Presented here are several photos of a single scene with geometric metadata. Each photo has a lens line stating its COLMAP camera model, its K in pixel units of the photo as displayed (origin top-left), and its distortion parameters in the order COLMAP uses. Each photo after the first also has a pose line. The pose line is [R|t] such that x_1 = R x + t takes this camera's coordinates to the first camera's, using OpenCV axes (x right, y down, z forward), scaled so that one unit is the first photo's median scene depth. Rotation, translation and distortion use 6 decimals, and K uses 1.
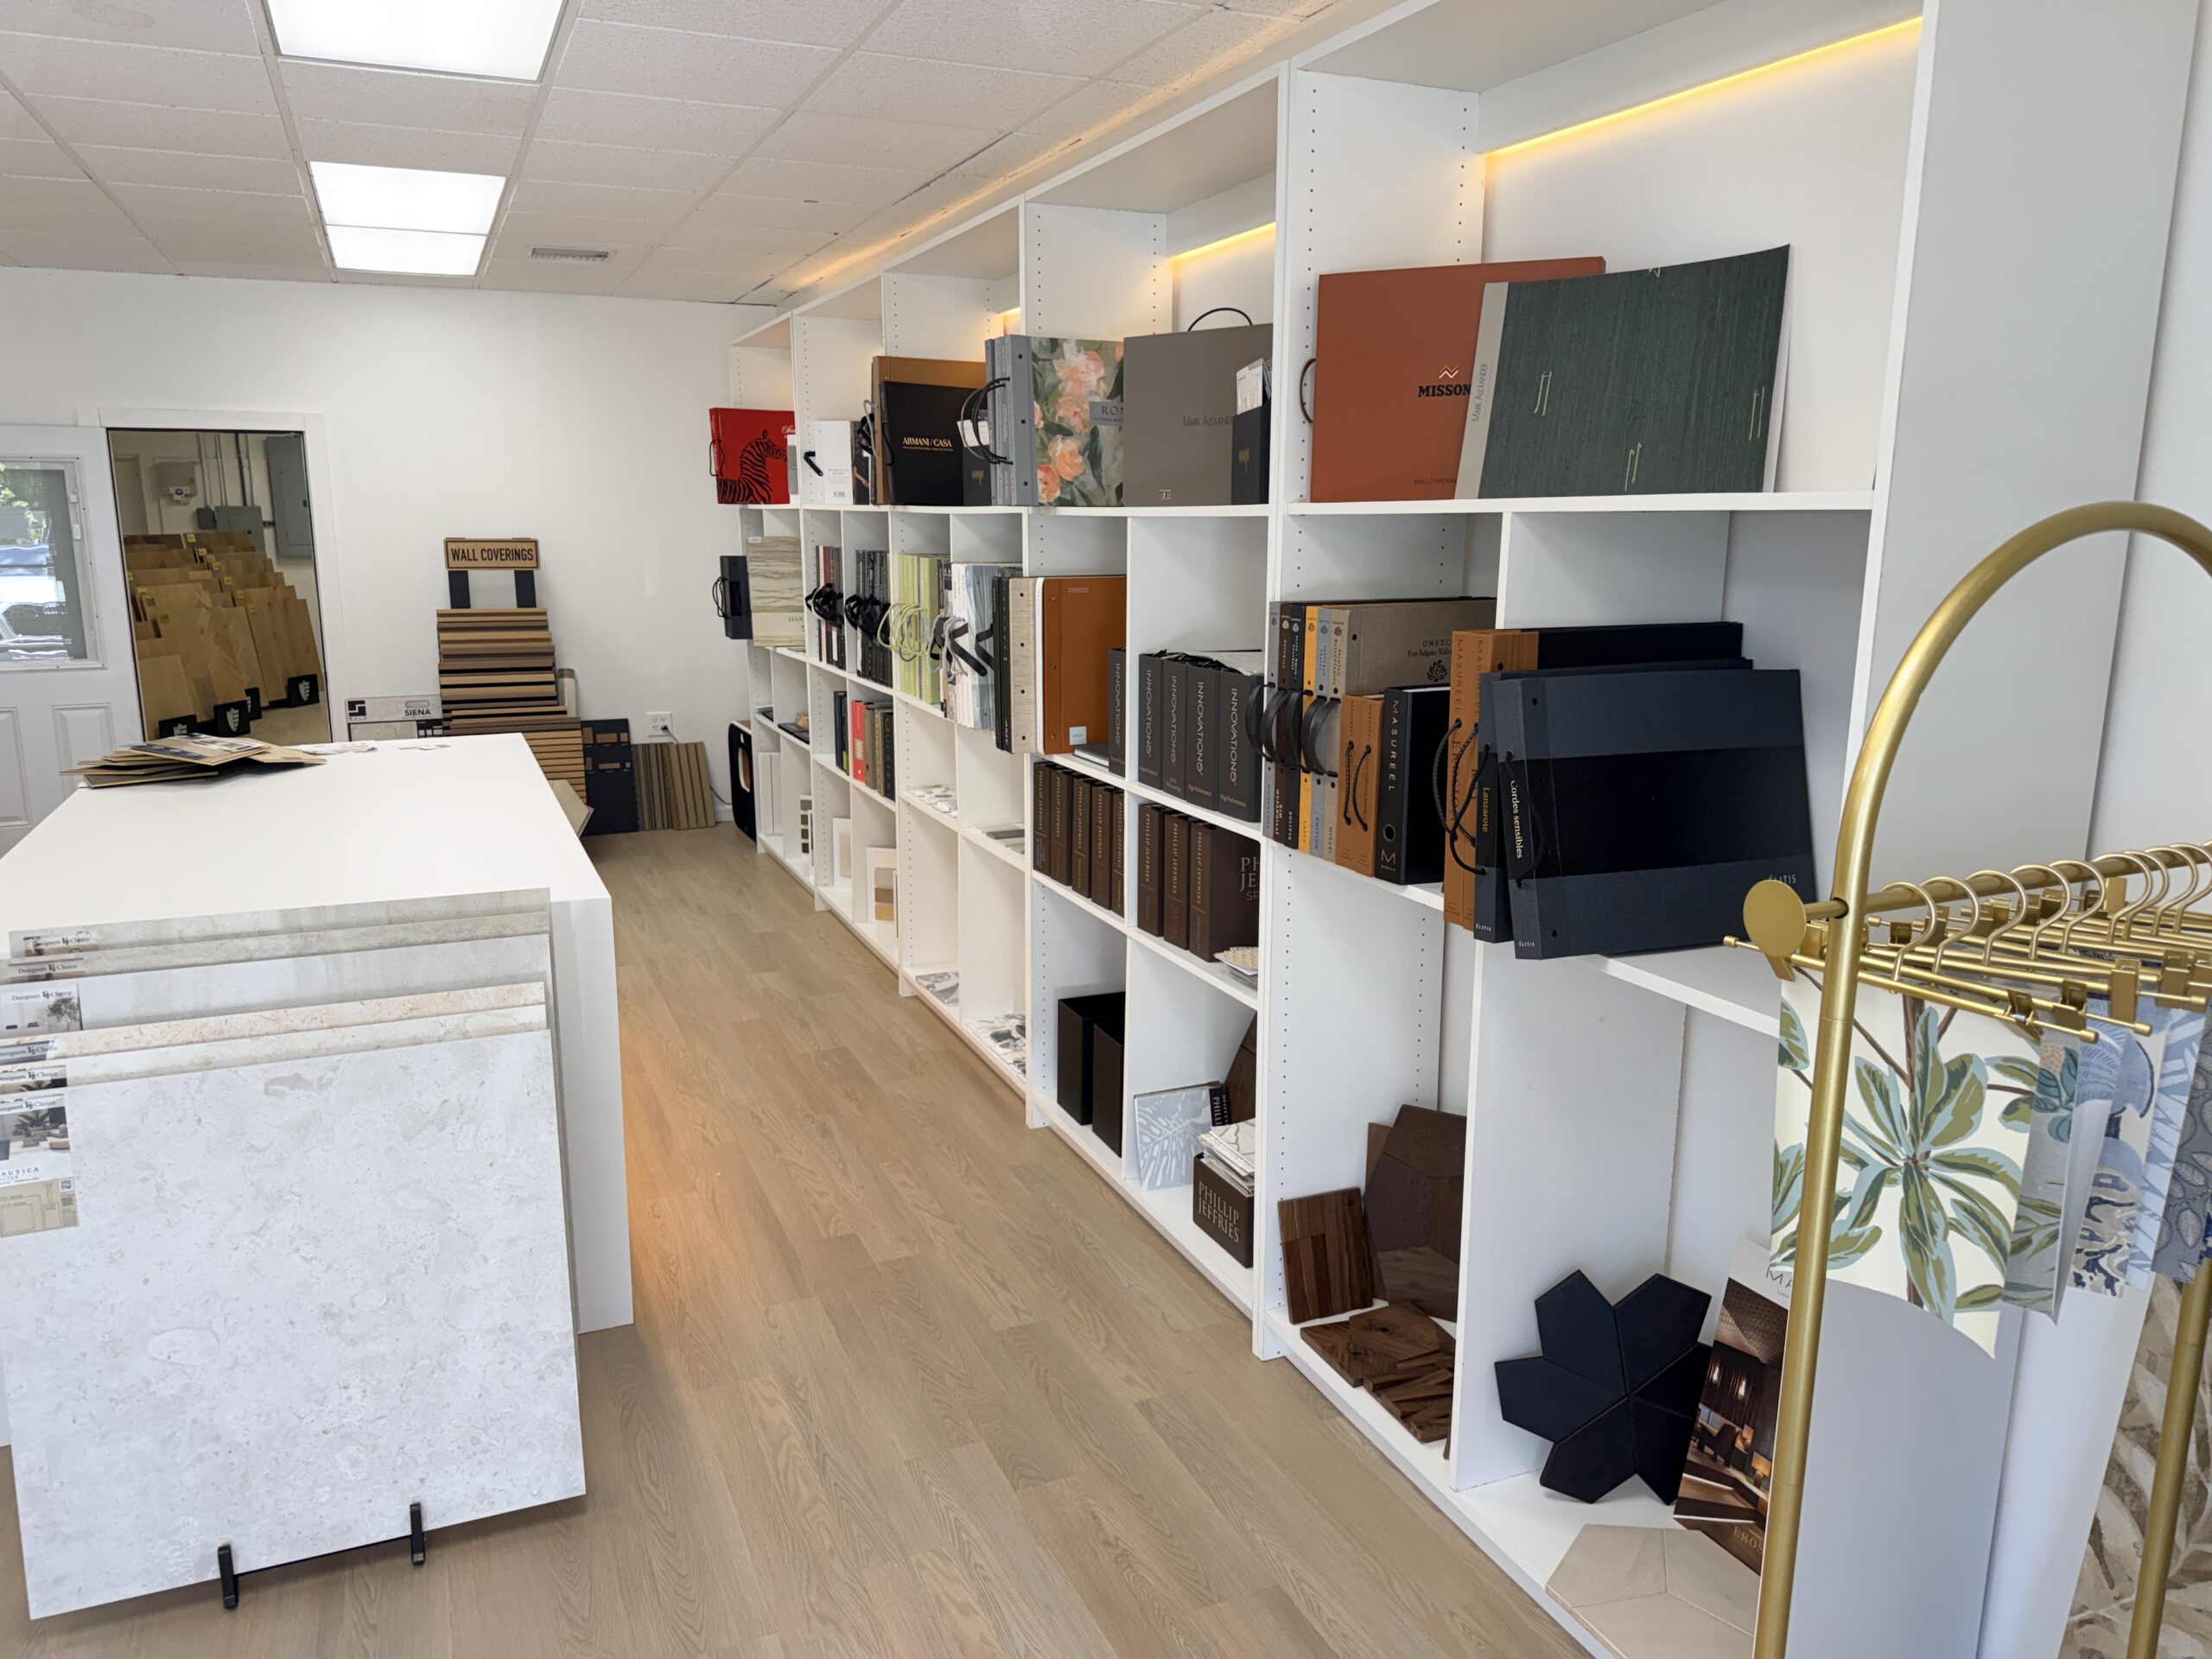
lens RADIAL K [[1555.5, 0, 1106.0], [0, 1555.5, 829.5], [0, 0, 1]] dist [0.035032, -0.046686]
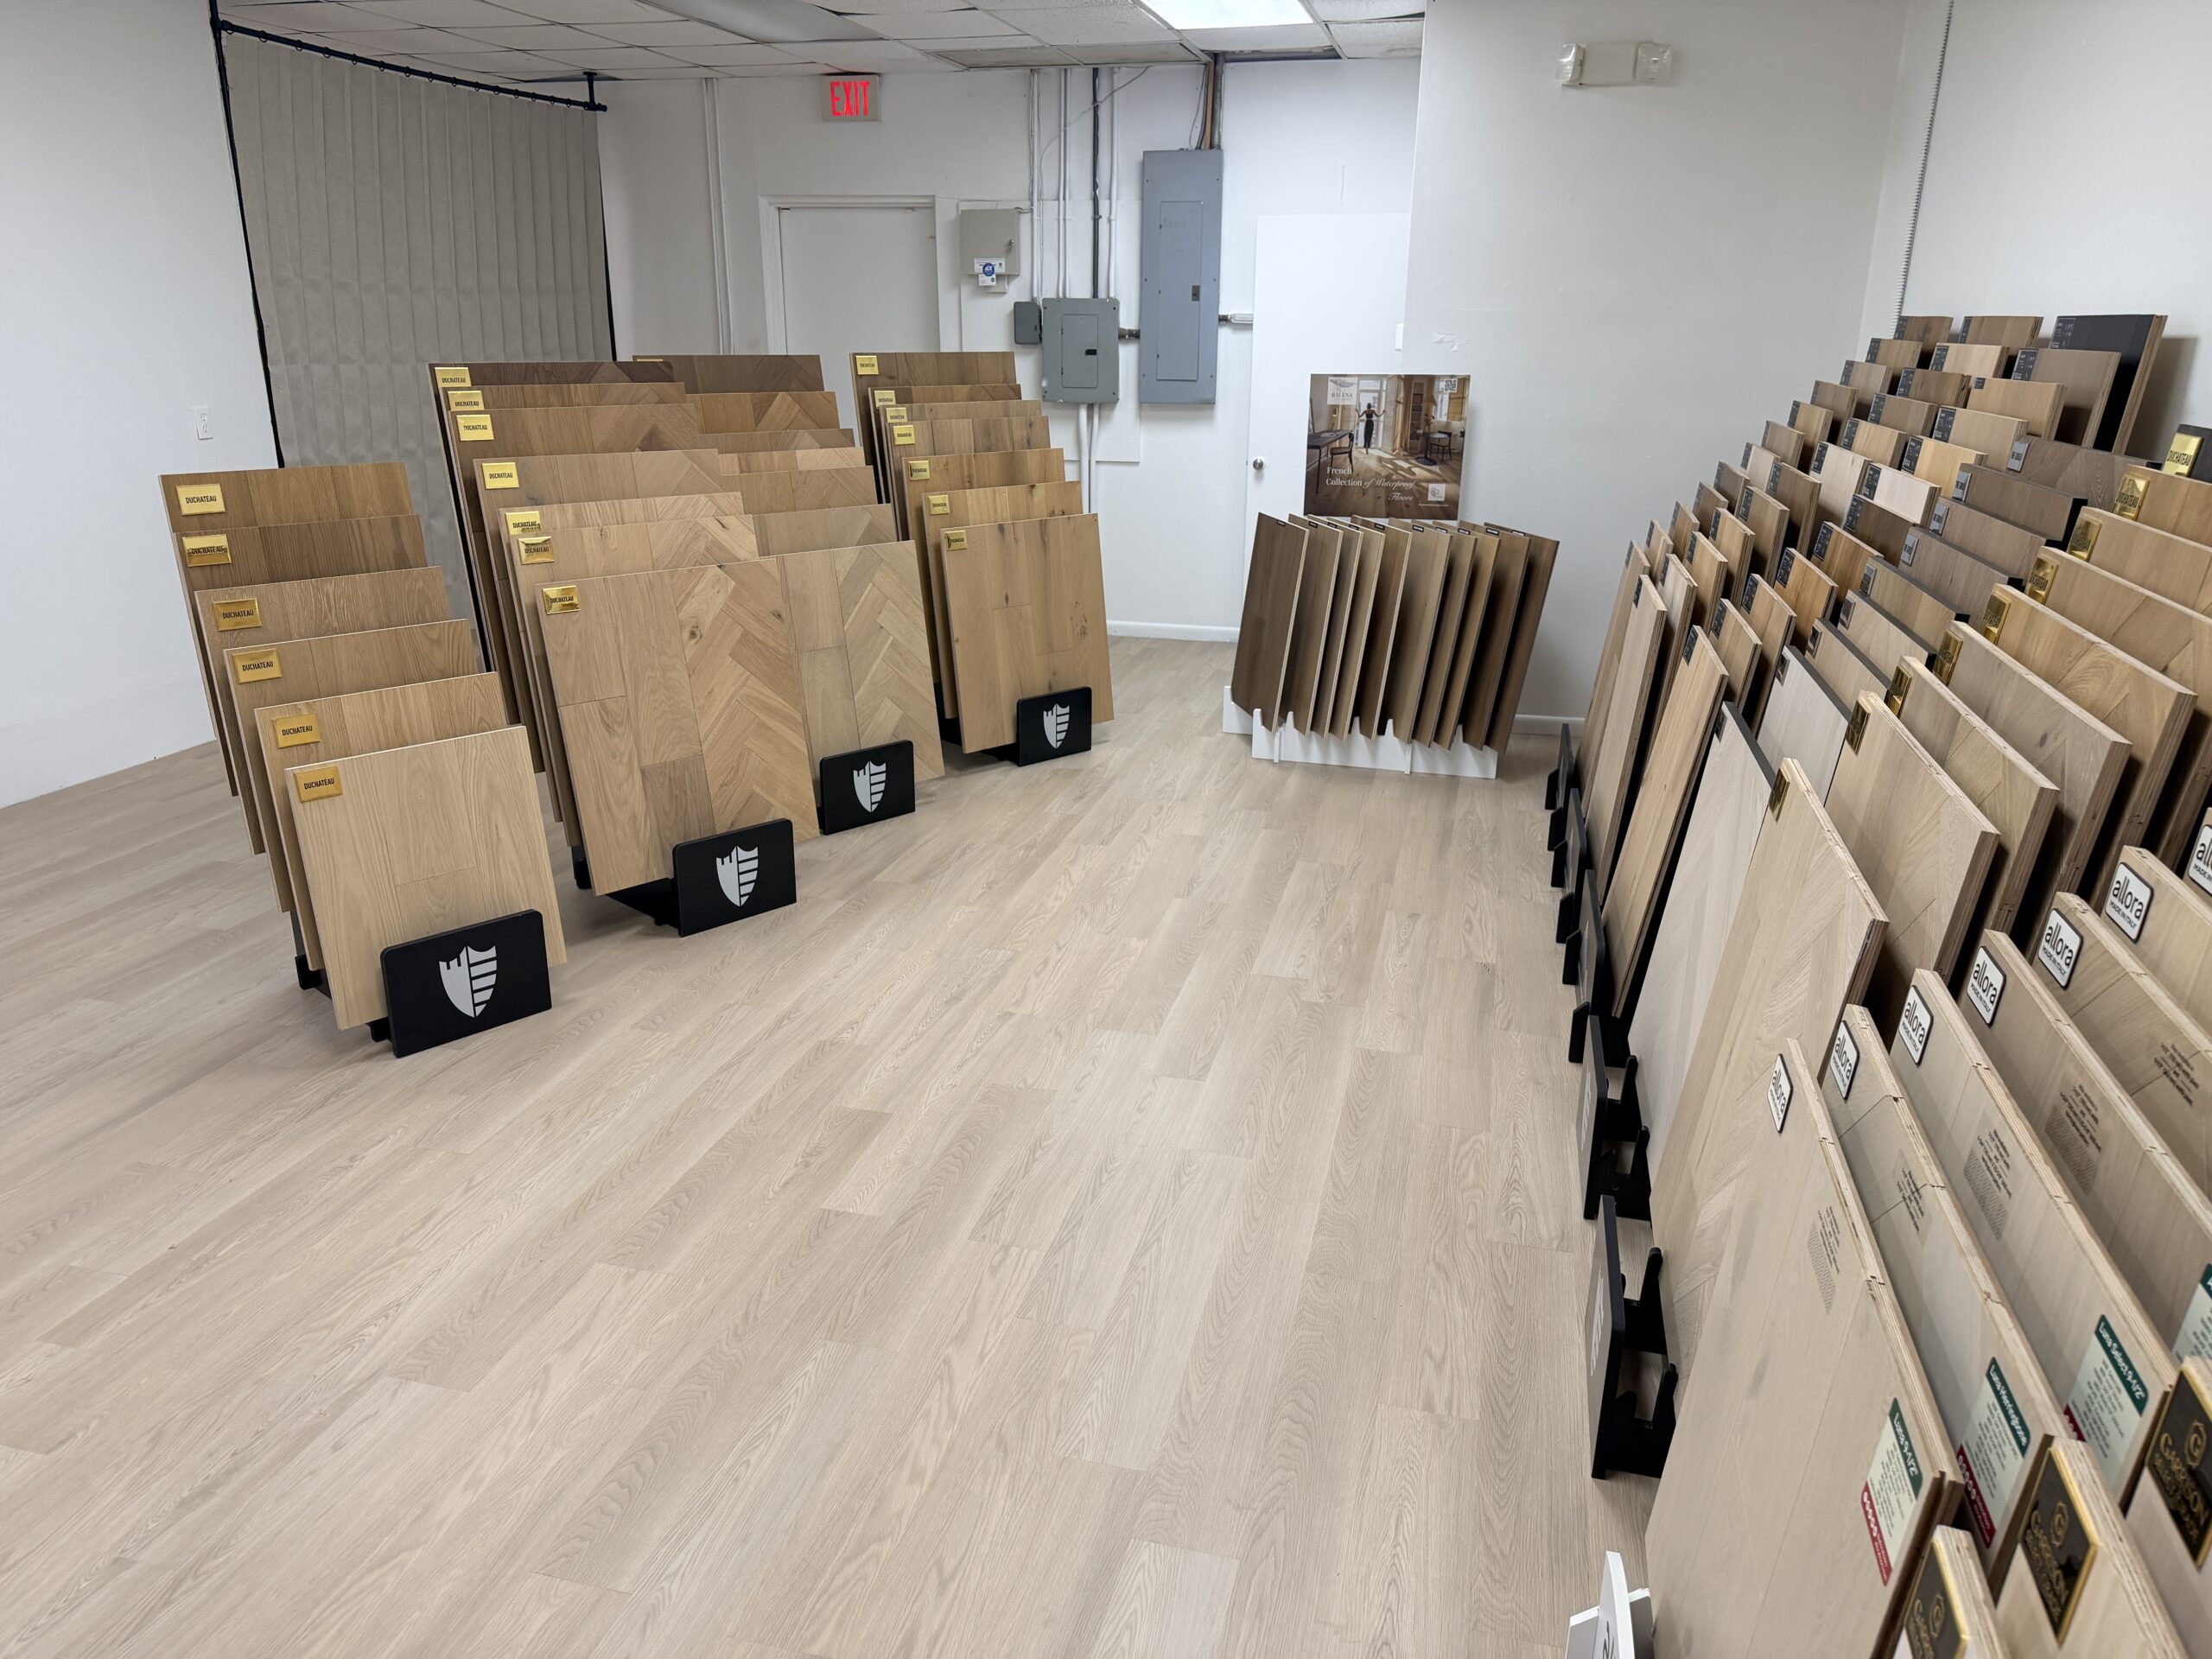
lens RADIAL K [[1529.2, 0, 1108.7], [0, 1529.2, 851.4], [0, 0, 1]] dist [0.128668, -0.191769]
pose [[0.786635, 0.209427, -0.580815, -0.837285], [-0.134897, 0.976285, 0.169323, -0.458907], [0.602502, -0.054845, 0.796231, 2.319638]]
